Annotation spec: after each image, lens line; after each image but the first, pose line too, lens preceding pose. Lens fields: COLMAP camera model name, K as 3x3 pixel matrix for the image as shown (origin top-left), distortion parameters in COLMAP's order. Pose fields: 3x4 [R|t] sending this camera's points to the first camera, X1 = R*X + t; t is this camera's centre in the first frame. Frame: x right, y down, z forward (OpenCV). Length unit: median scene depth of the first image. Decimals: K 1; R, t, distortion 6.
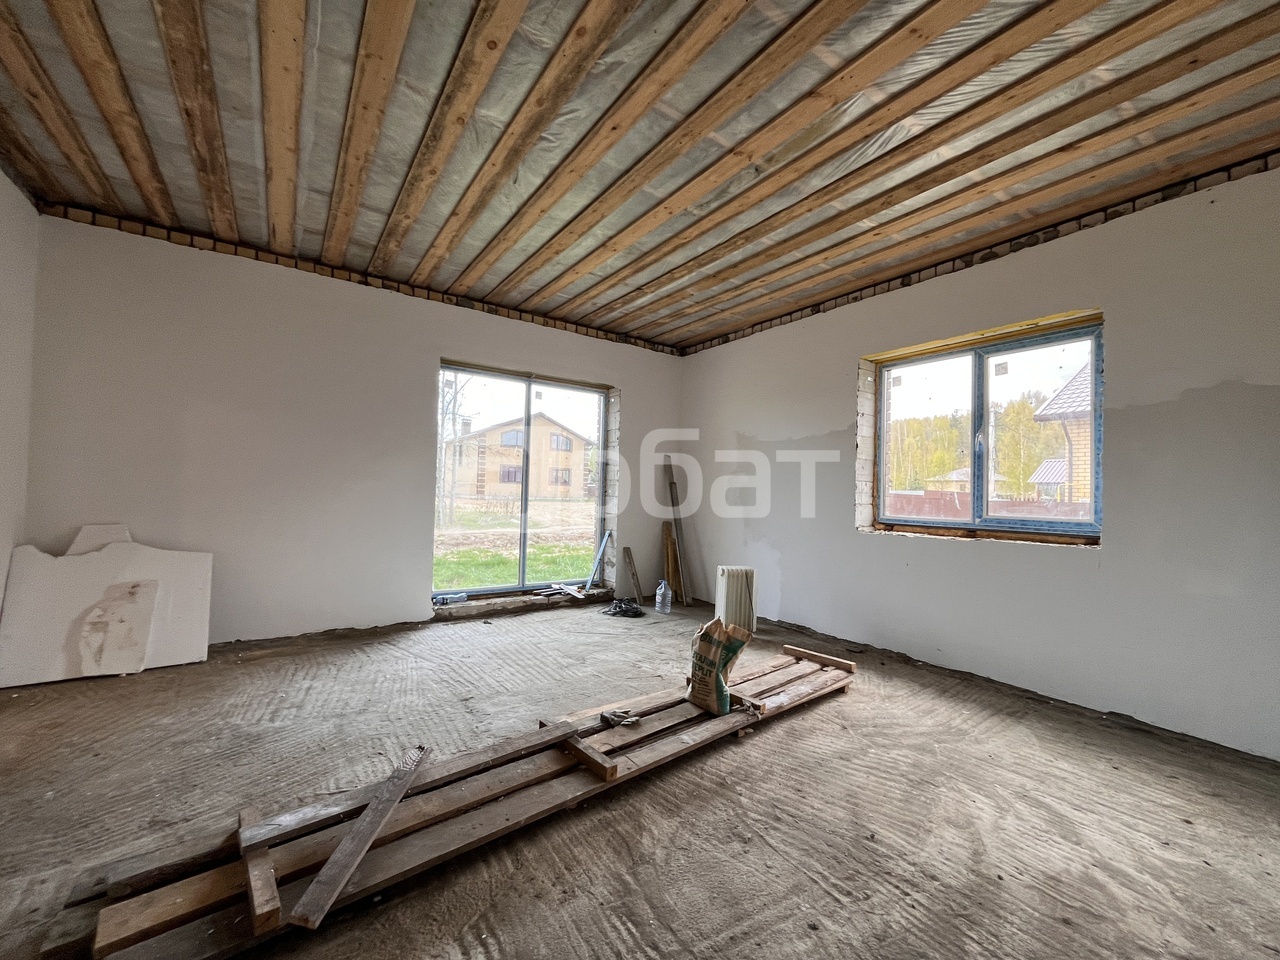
lens RADIAL K [[519.2, 0, 636.0], [0, 519.2, 486.3], [0, 0, 1]] dist [-0.001379, -0.000742]
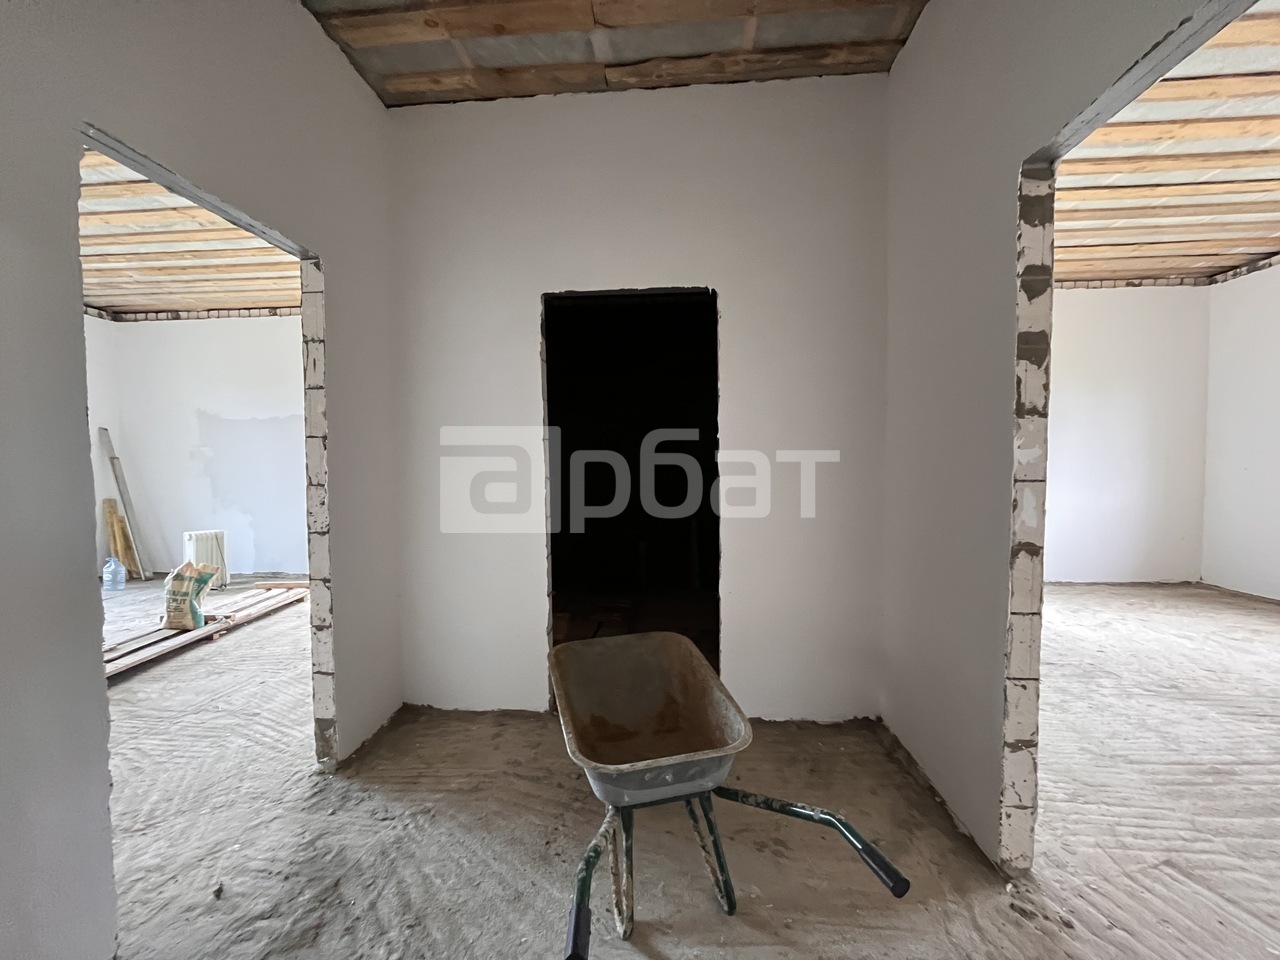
lens RADIAL K [[519.2, 0, 636.0], [0, 519.2, 486.3], [0, 0, 1]] dist [-0.001379, -0.000742]
pose [[0.632319, -0.065538, 0.771931, -0.117049], [0.013901, 0.997215, 0.073279, -0.020463], [-0.774583, -0.035605, 0.631469, -0.651197]]
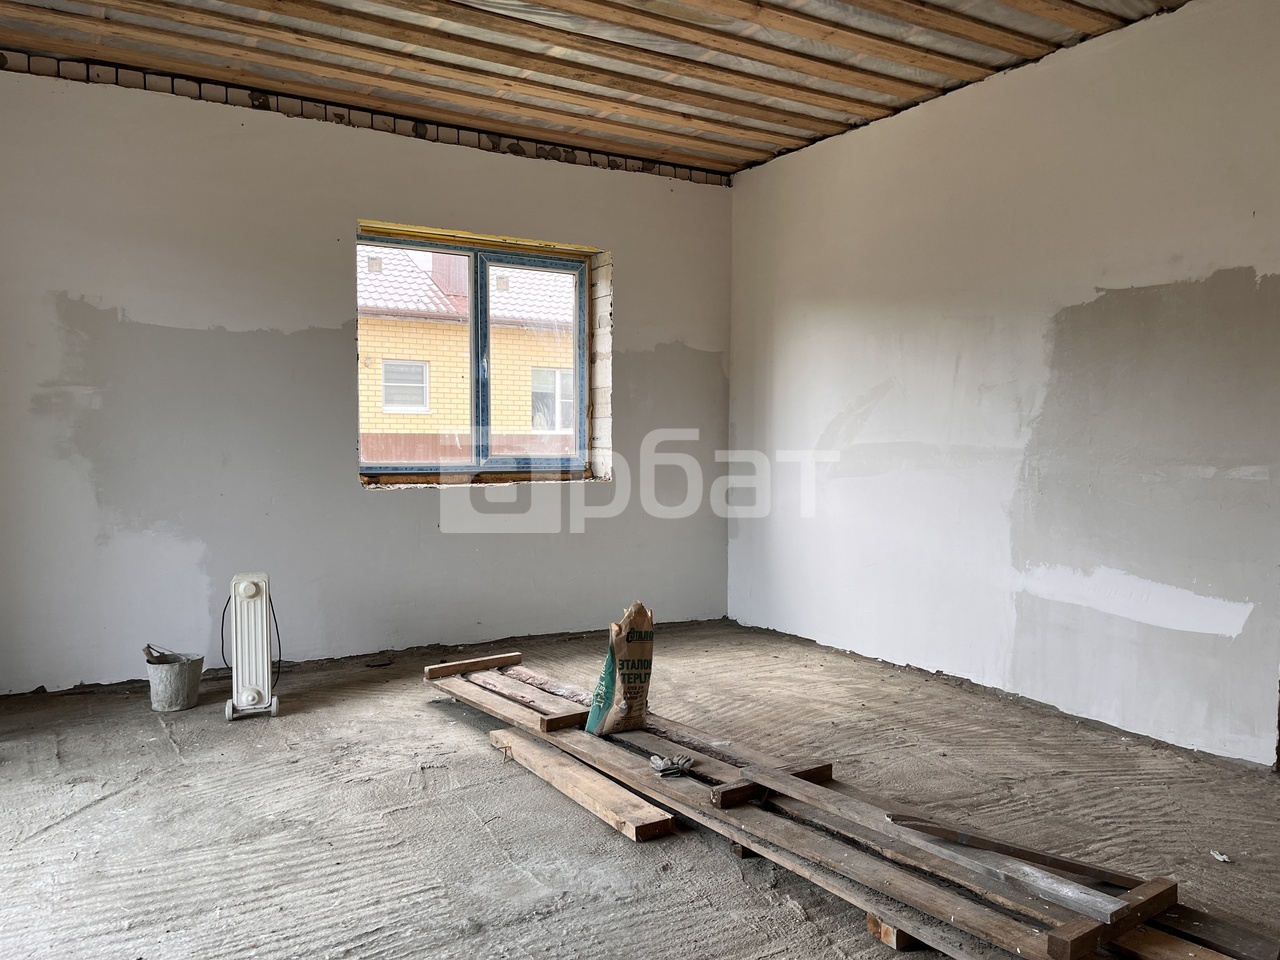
lens RADIAL K [[969.4, 0, 635.9], [0, 969.4, 484.7], [0, 0, 1]] dist [0.084369, -0.123037]
pose [[0.069144, -0.076339, 0.994682, -1.075638], [-0.020432, 0.996750, 0.077918, -0.029789], [-0.997397, -0.025711, 0.067359, 0.787267]]
